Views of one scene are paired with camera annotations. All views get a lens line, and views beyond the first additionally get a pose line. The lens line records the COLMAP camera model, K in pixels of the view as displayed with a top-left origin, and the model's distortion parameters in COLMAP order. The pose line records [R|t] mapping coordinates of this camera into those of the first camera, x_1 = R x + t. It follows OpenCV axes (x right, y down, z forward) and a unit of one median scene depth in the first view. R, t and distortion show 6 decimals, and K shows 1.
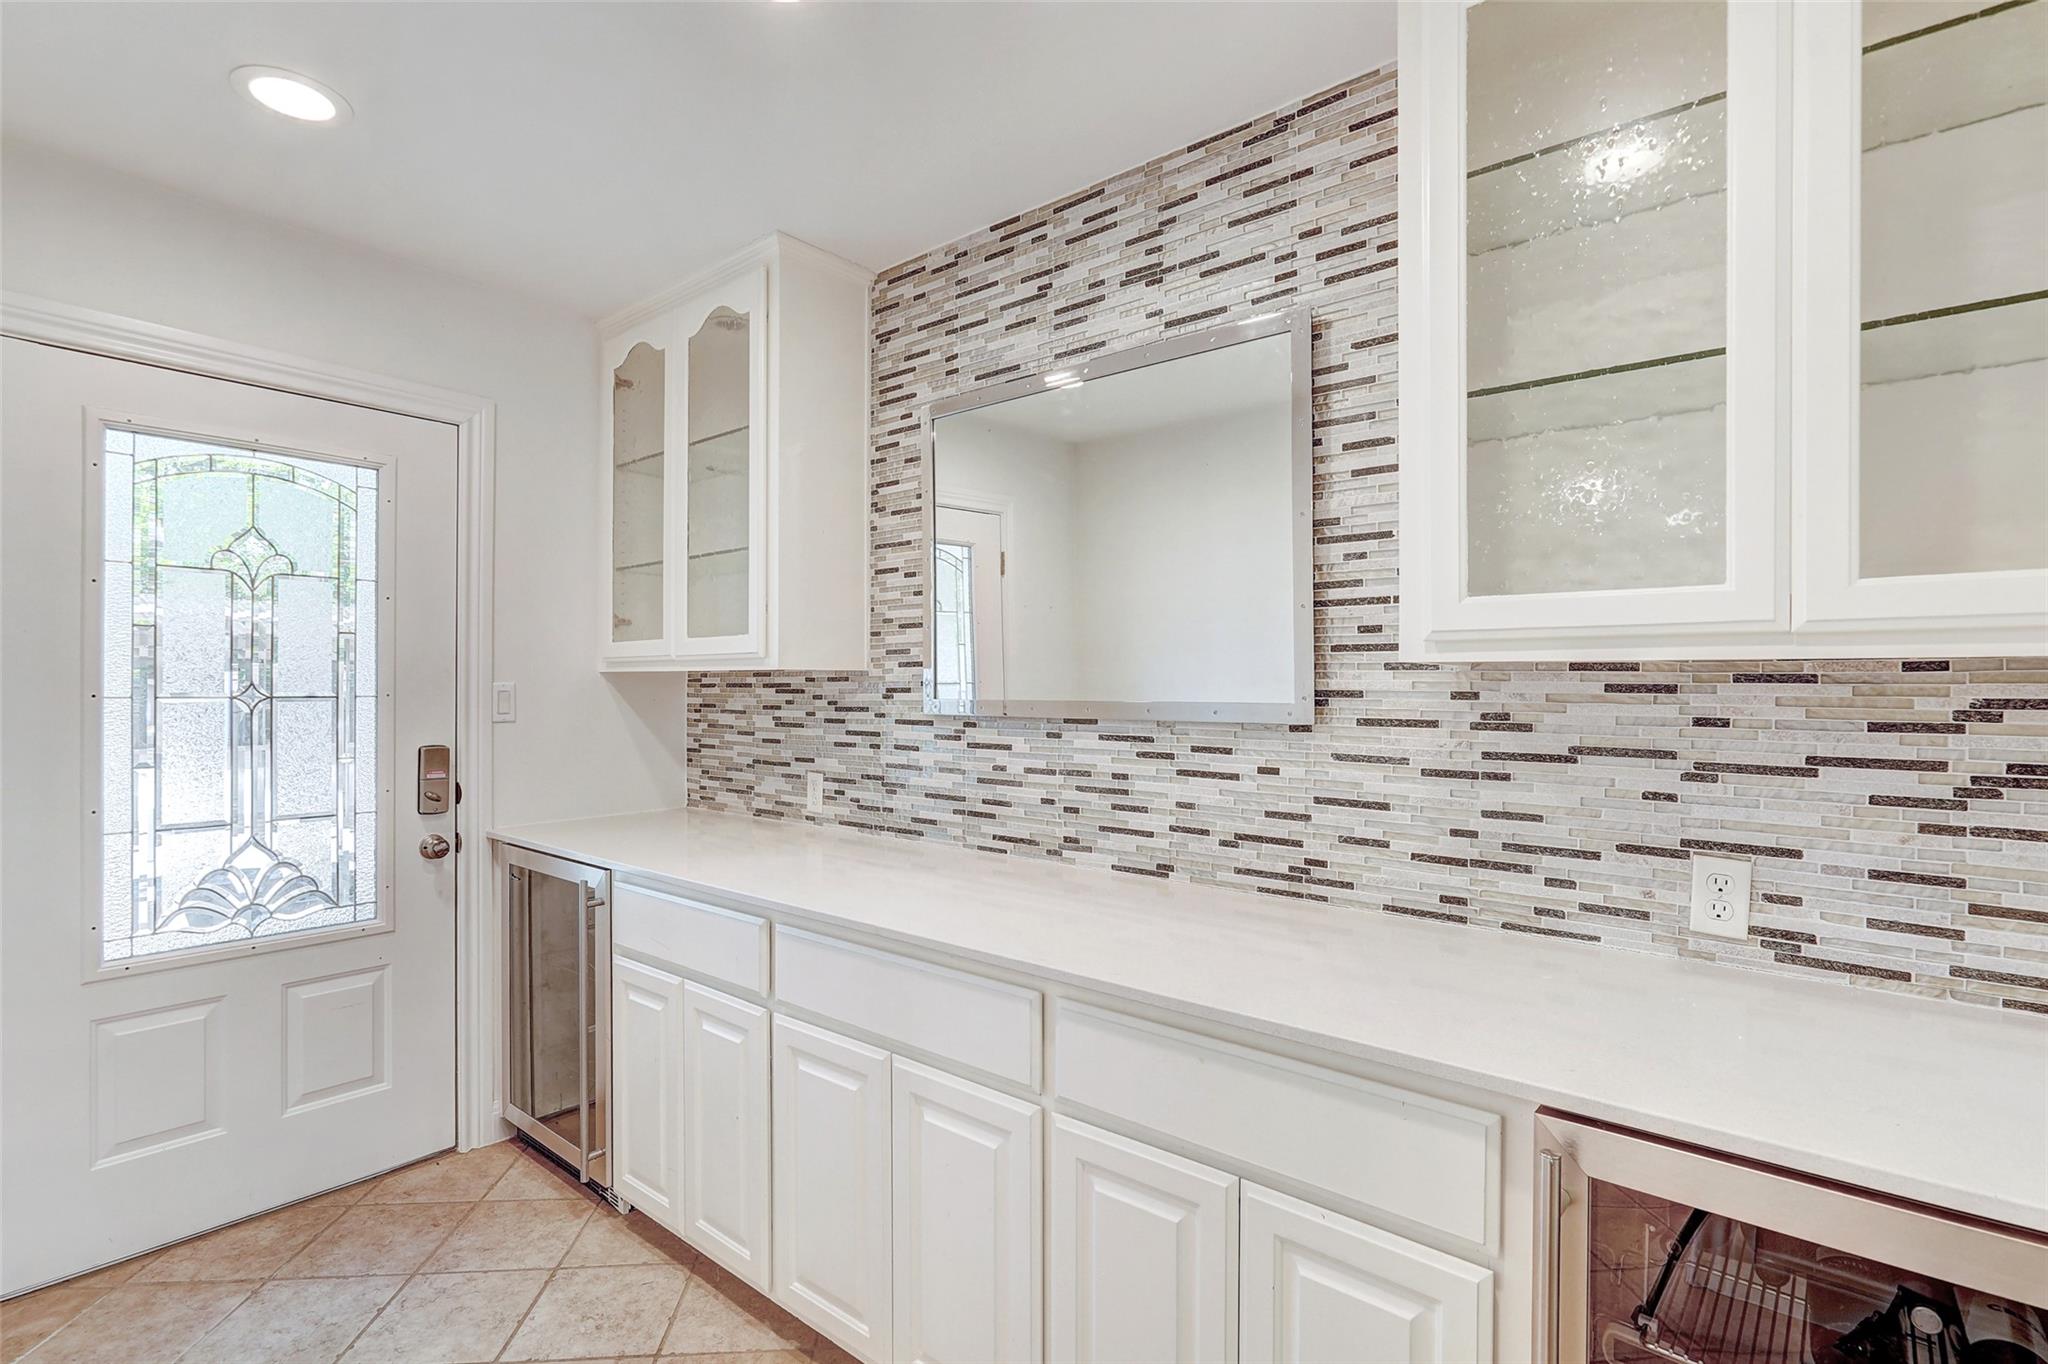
lens RADIAL K [[986.8, 0, 1011.3], [0, 986.8, 690.3], [0, 0, 1]] dist [-0.001360, 0.000933]
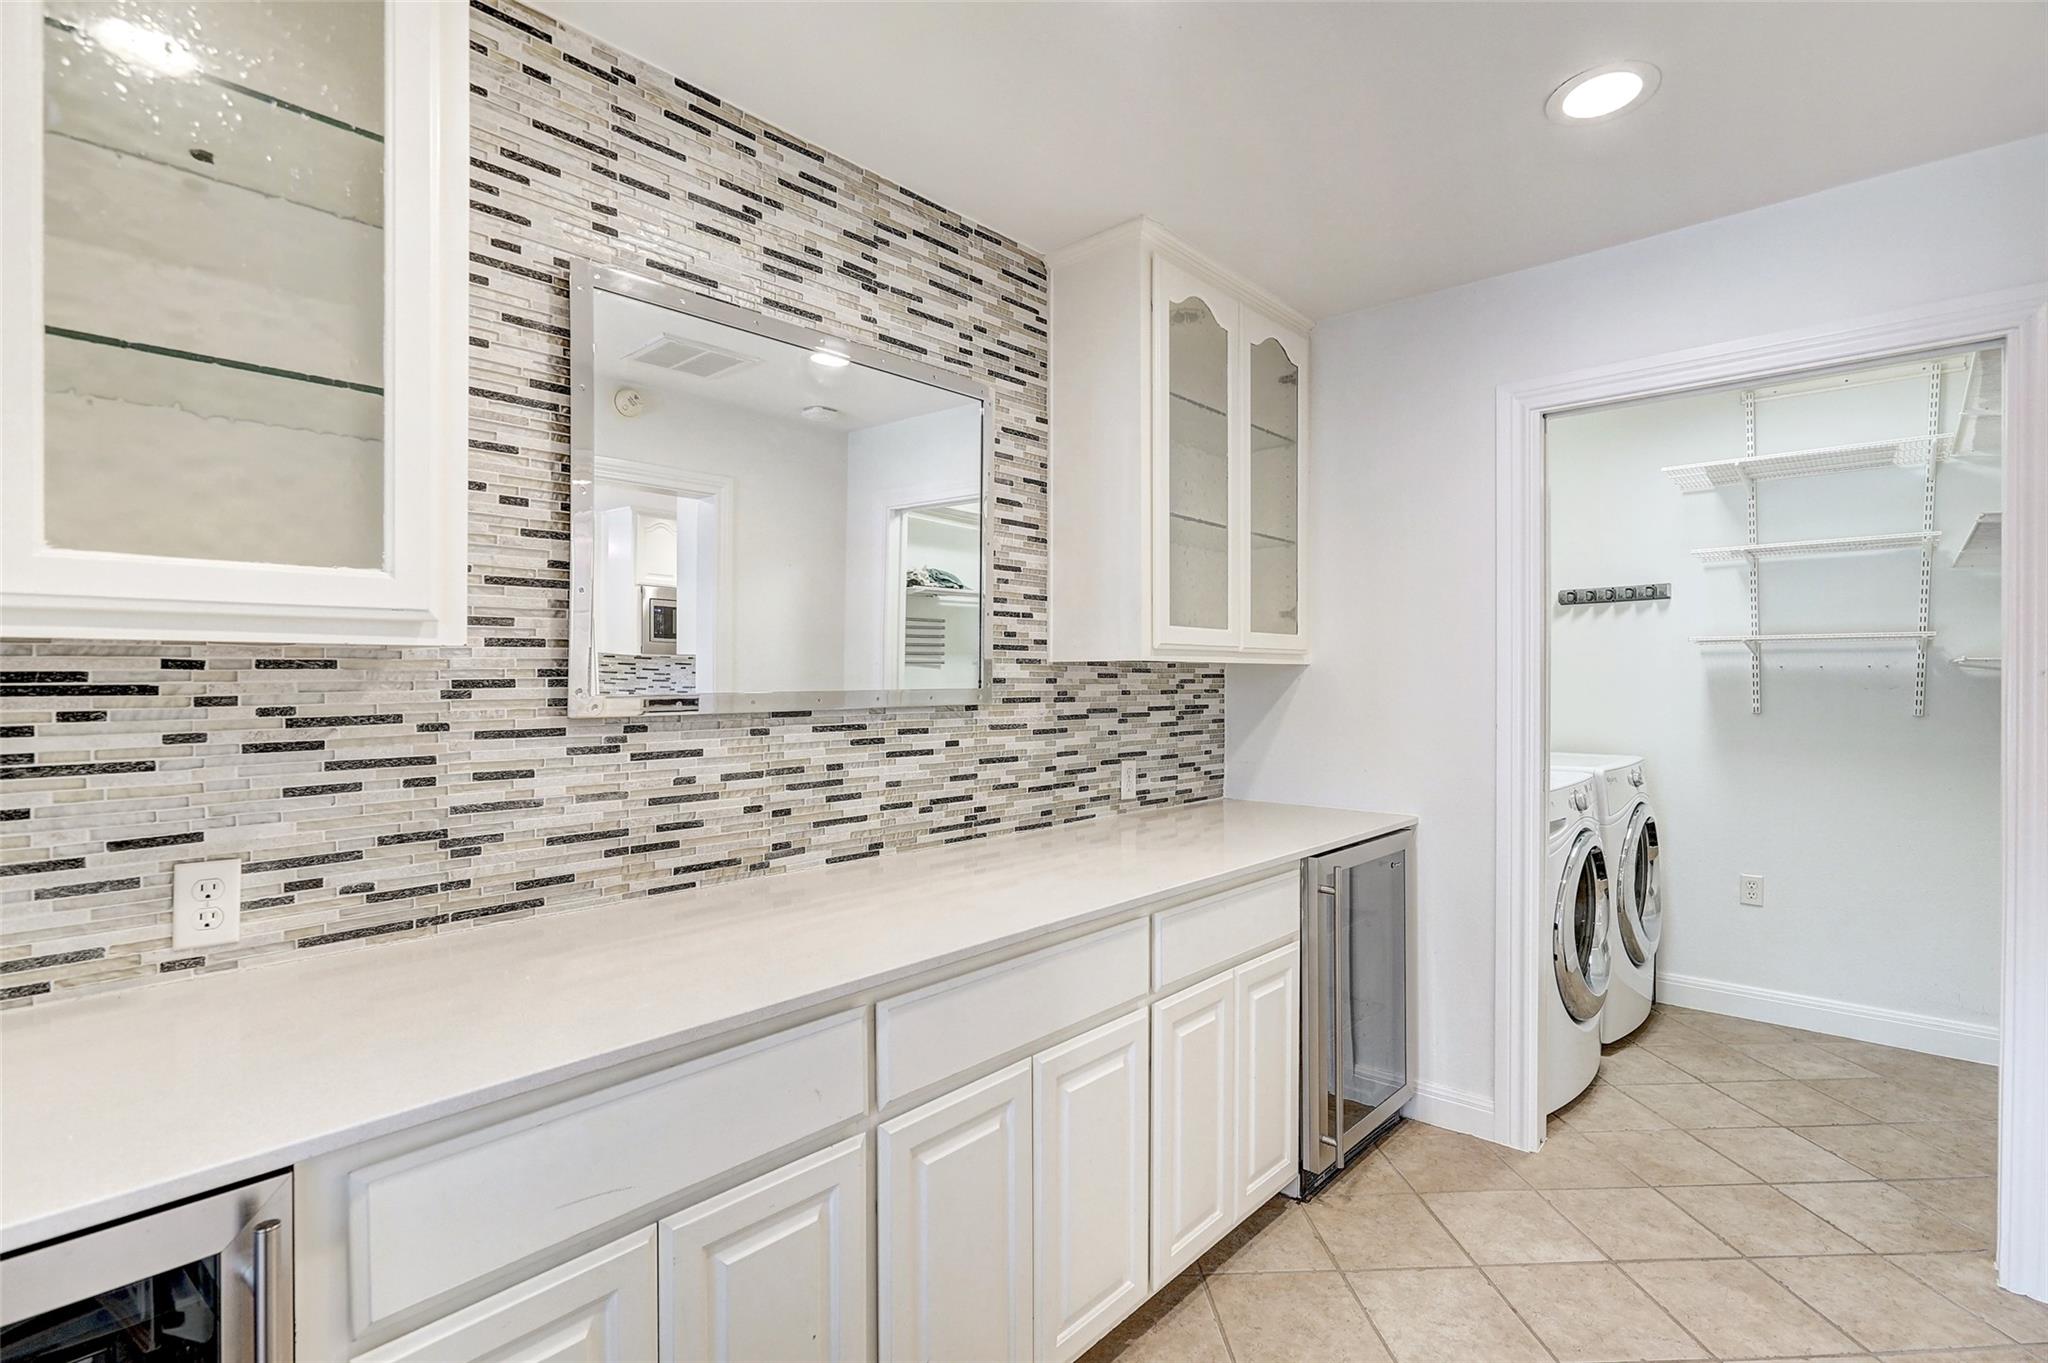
lens RADIAL K [[968.2, 0, 1036.9], [0, 968.2, 676.9], [0, 0, 1]] dist [-0.002832, 0.022931]
pose [[0.029250, -0.005977, 0.999554, -0.853147], [0.003847, 0.999975, 0.005867, -0.007737], [-0.999565, 0.003673, 0.029273, 0.771673]]
